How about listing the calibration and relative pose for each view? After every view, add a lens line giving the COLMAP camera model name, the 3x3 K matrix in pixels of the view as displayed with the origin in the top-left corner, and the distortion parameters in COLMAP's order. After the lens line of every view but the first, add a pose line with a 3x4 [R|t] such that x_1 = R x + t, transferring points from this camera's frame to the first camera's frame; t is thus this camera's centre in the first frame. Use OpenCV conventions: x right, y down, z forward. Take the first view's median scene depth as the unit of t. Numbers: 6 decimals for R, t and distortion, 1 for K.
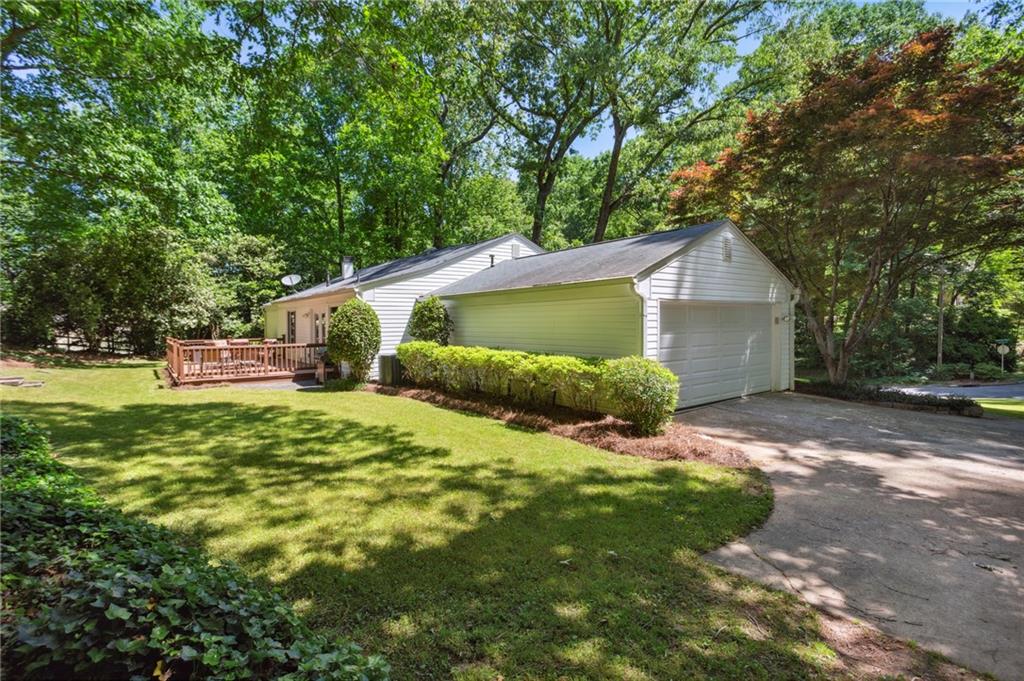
lens RADIAL K [[486.8, 0, 512.6], [0, 486.8, 341.6], [0, 0, 1]] dist [0.013580, 0.000315]
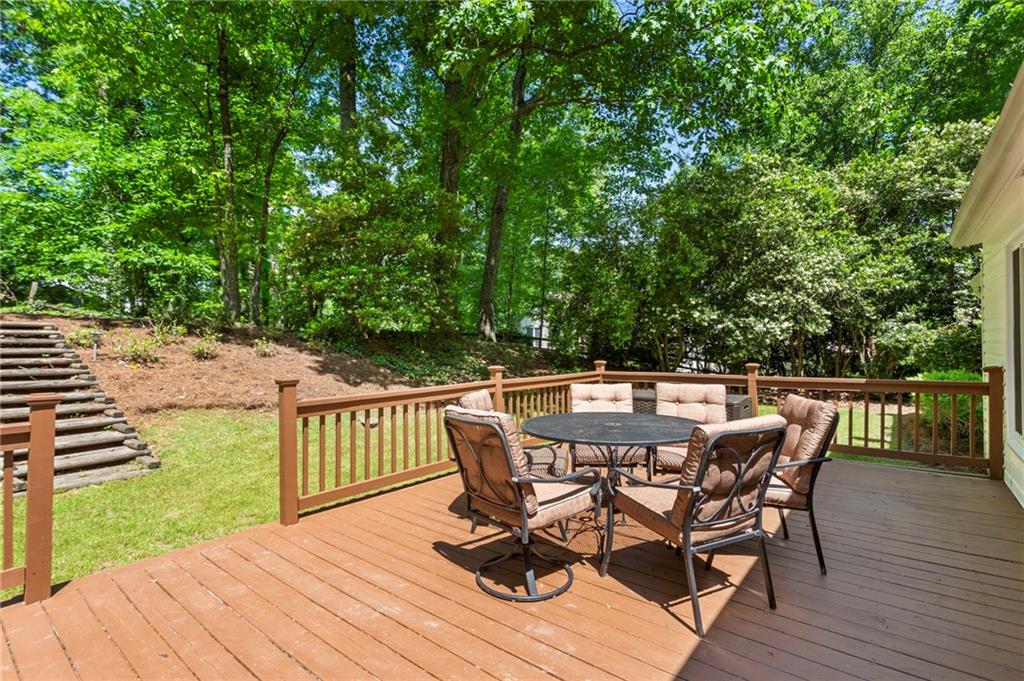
lens RADIAL K [[486.8, 0, 519.4], [0, 486.8, 339.3], [0, 0, 1]] dist [0.013580, 0.000315]
pose [[0.236155, -0.001324, -0.971715, -0.271648], [-0.034247, 0.999366, -0.009685, -0.016447], [0.971112, 0.035565, 0.235960, 0.660318]]
